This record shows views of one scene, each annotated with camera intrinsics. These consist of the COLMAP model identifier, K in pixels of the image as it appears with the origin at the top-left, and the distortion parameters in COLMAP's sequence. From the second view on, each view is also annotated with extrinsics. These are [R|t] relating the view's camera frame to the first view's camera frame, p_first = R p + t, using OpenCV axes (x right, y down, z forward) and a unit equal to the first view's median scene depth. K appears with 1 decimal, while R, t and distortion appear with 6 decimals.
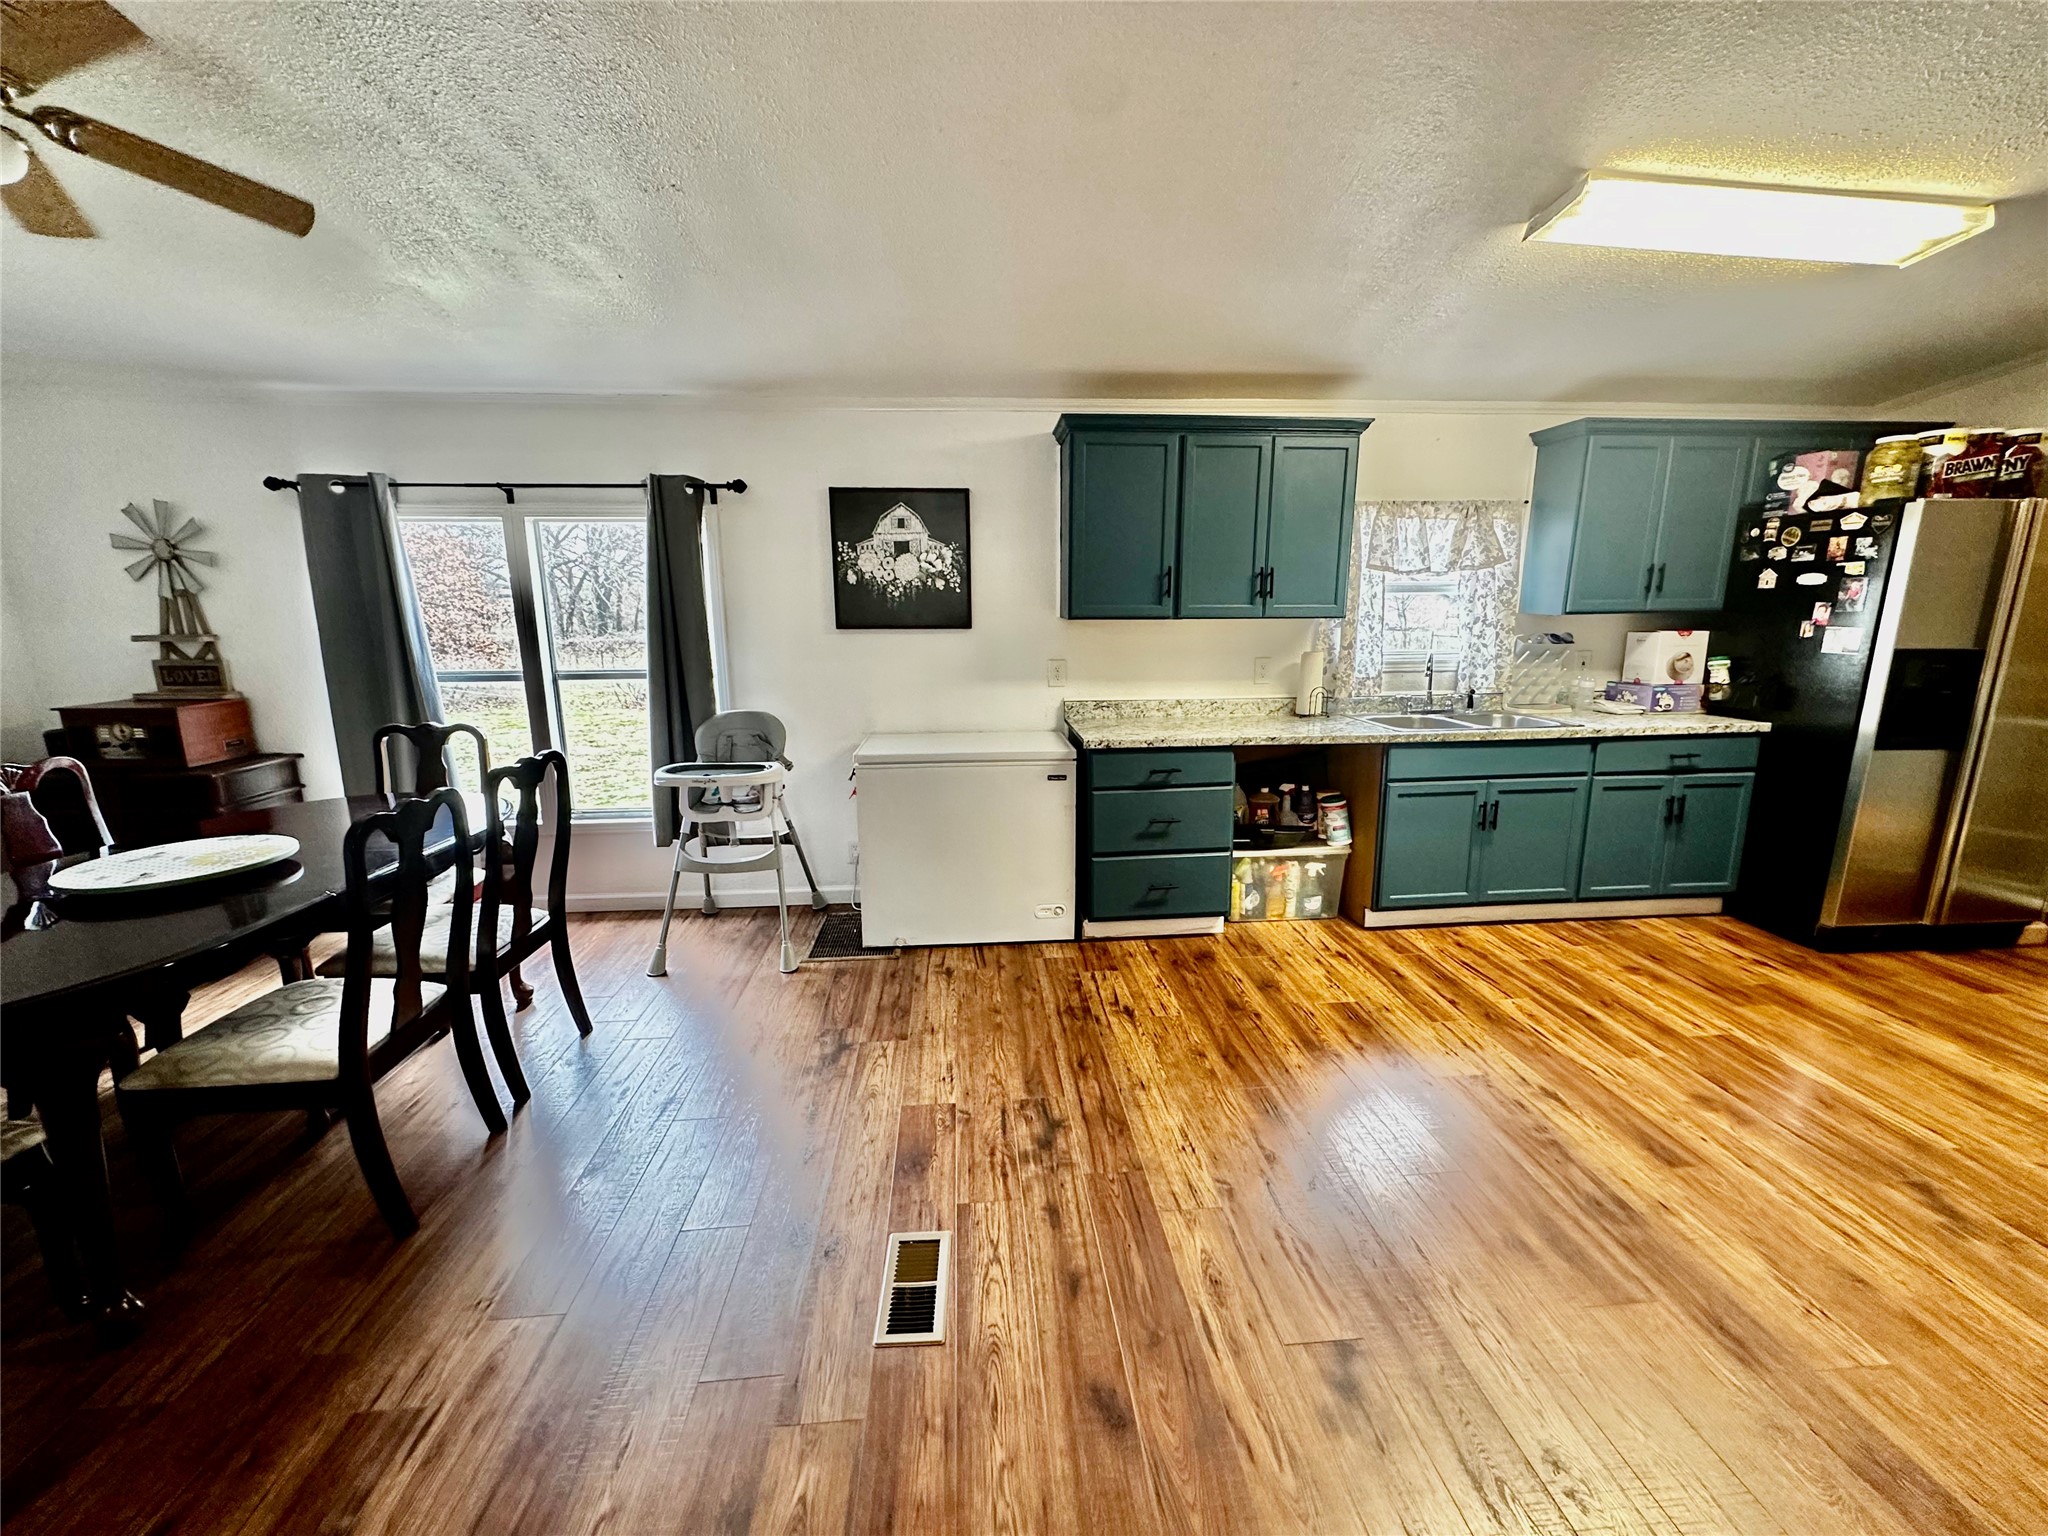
lens RADIAL K [[816.1, 0, 1024.6], [0, 816.1, 768.9], [0, 0, 1]] dist [-0.002749, 0.000239]
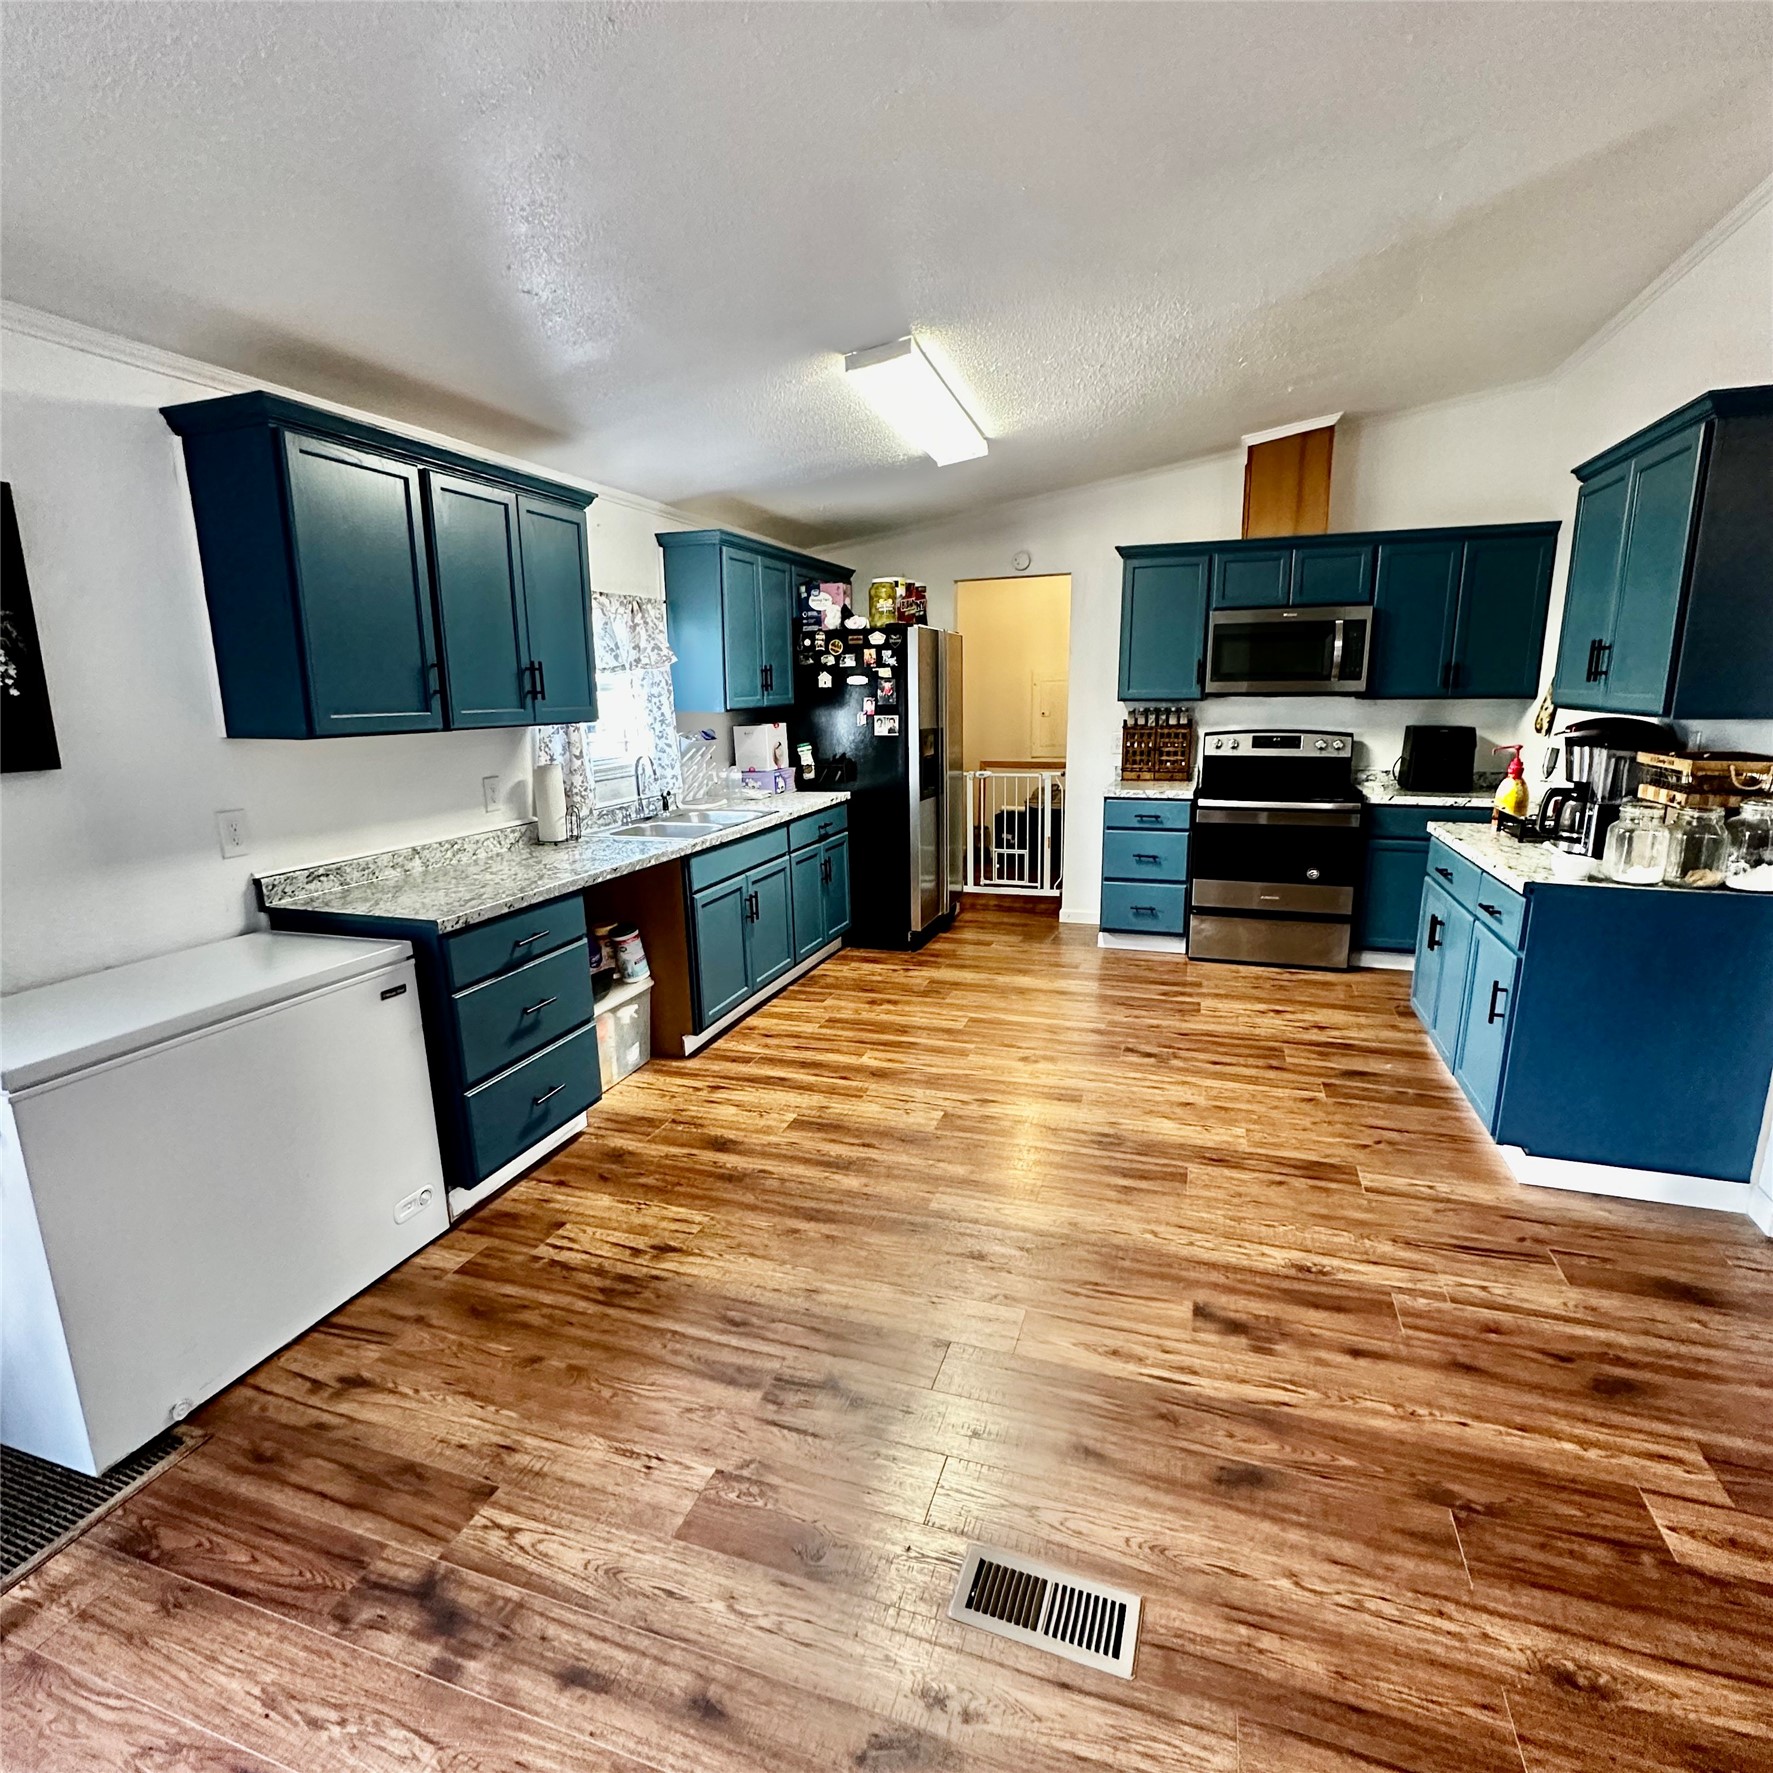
lens RADIAL K [[942.3, 0, 882.2], [0, 942.3, 890.0], [0, 0, 1]] dist [-0.001336, 0.000038]
pose [[0.395949, -0.193058, 0.897749, -0.451651], [0.198247, 0.972566, 0.121711, -0.080174], [-0.896617, 0.129785, 0.423359, 0.360265]]
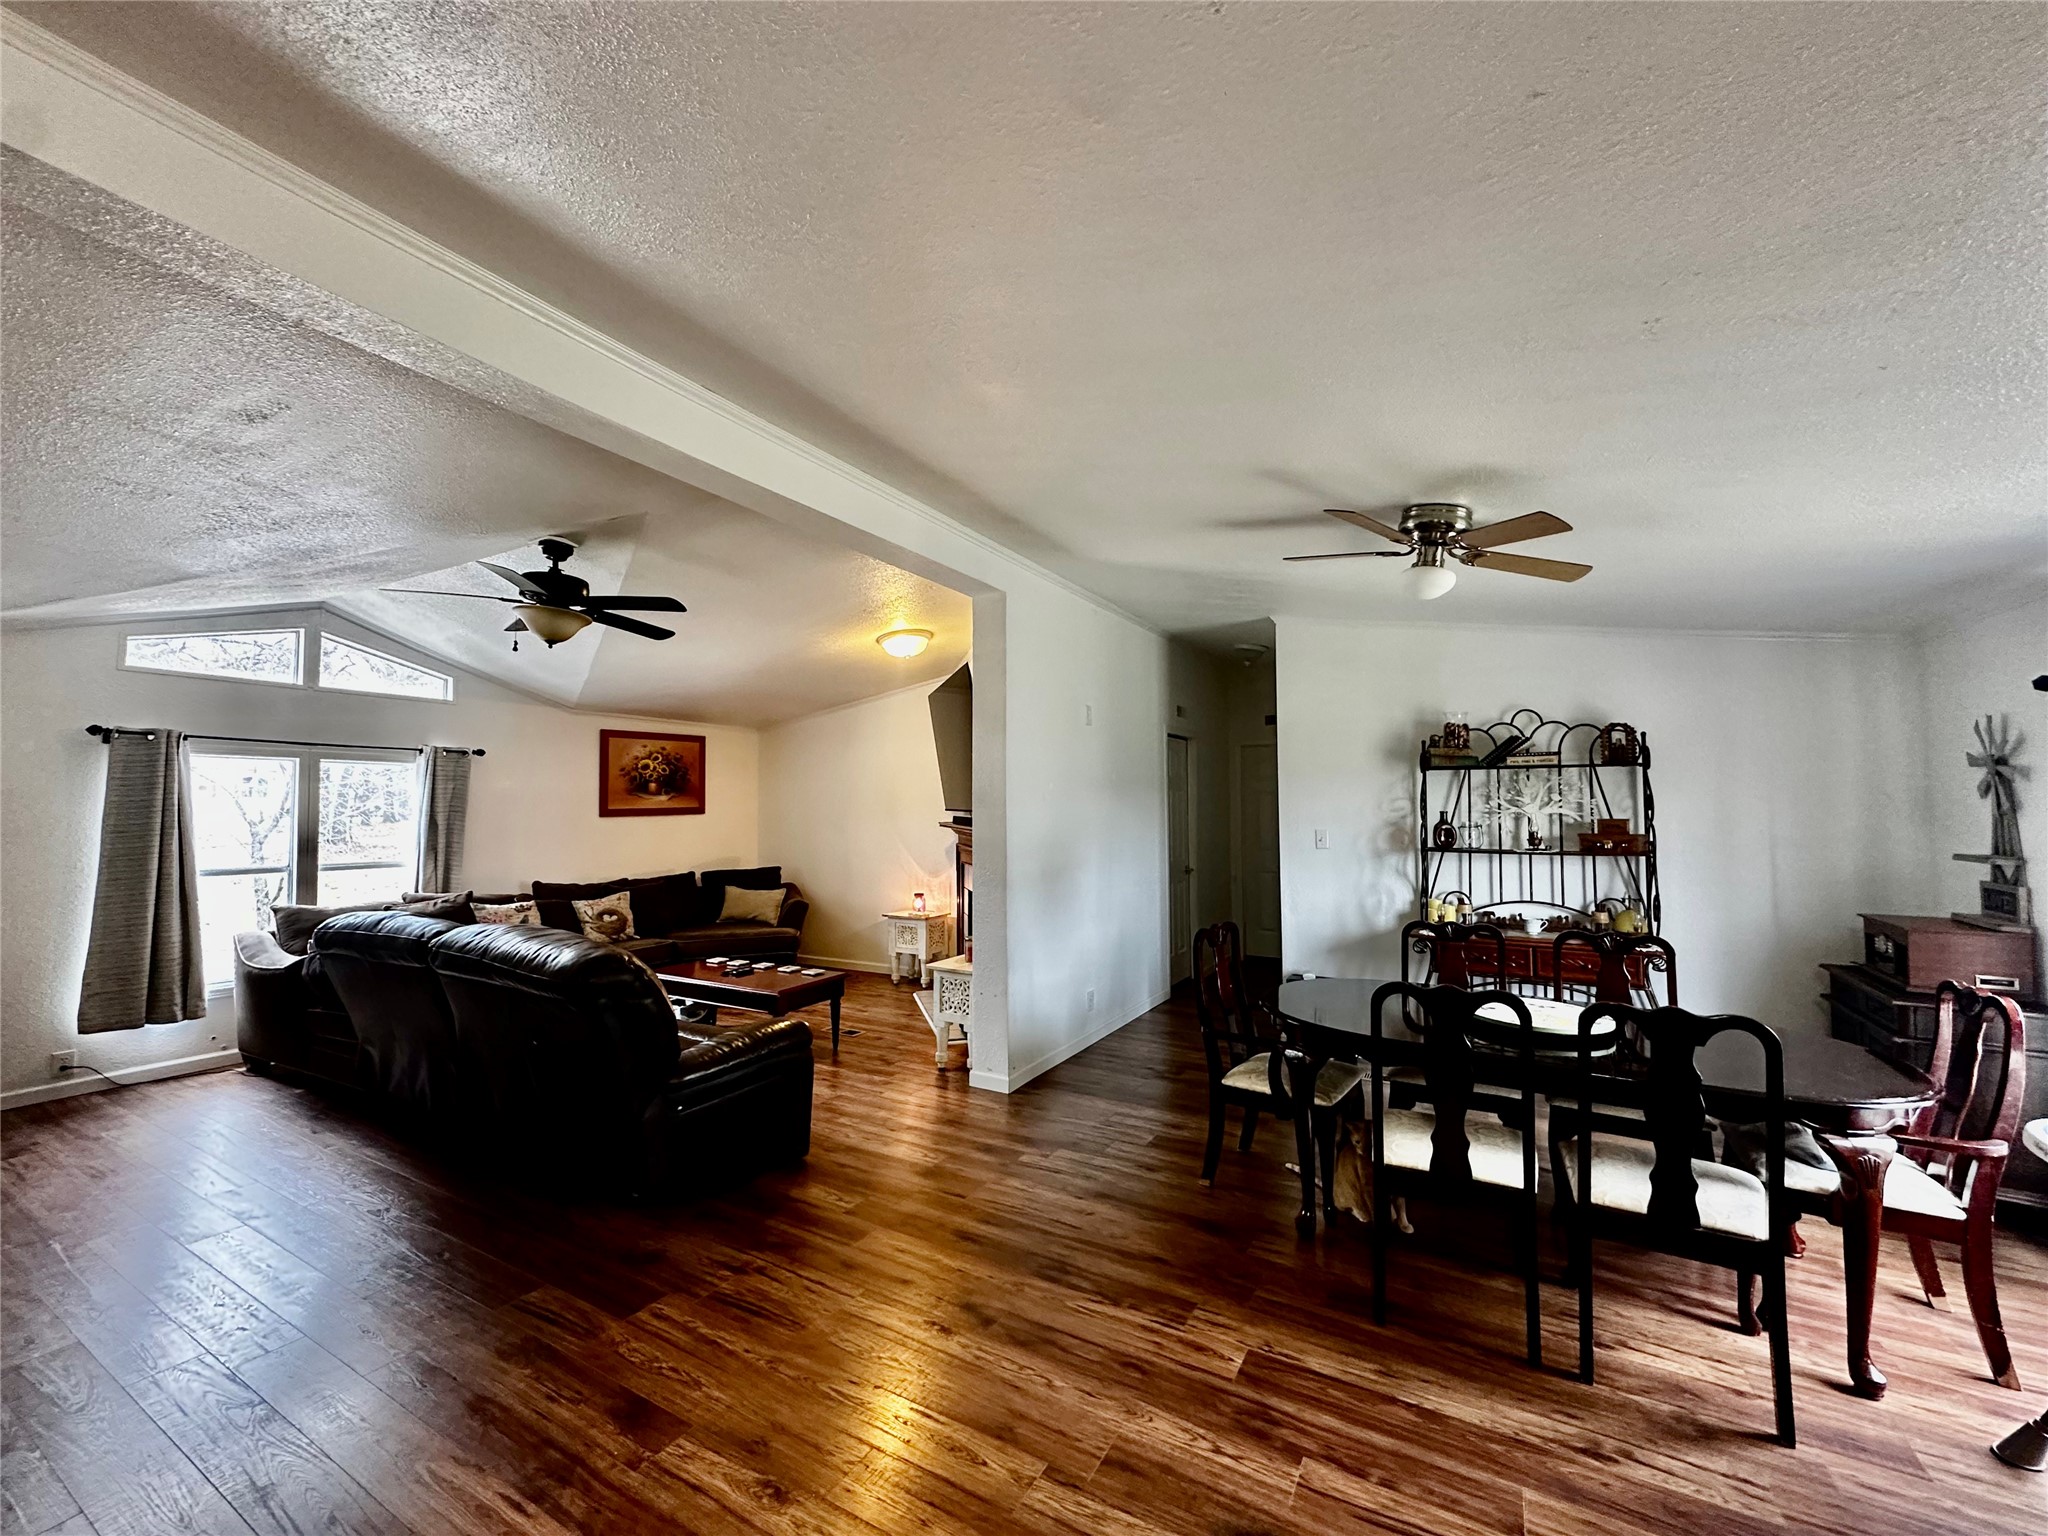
lens RADIAL K [[816.1, 0, 1023.5], [0, 816.1, 770.1], [0, 0, 1]] dist [-0.002749, 0.000239]
pose [[-0.564777, -0.035373, -0.824485, 0.354323], [-0.168761, 0.982918, 0.073432, -0.152353], [0.807804, 0.180613, -0.561099, 0.656482]]
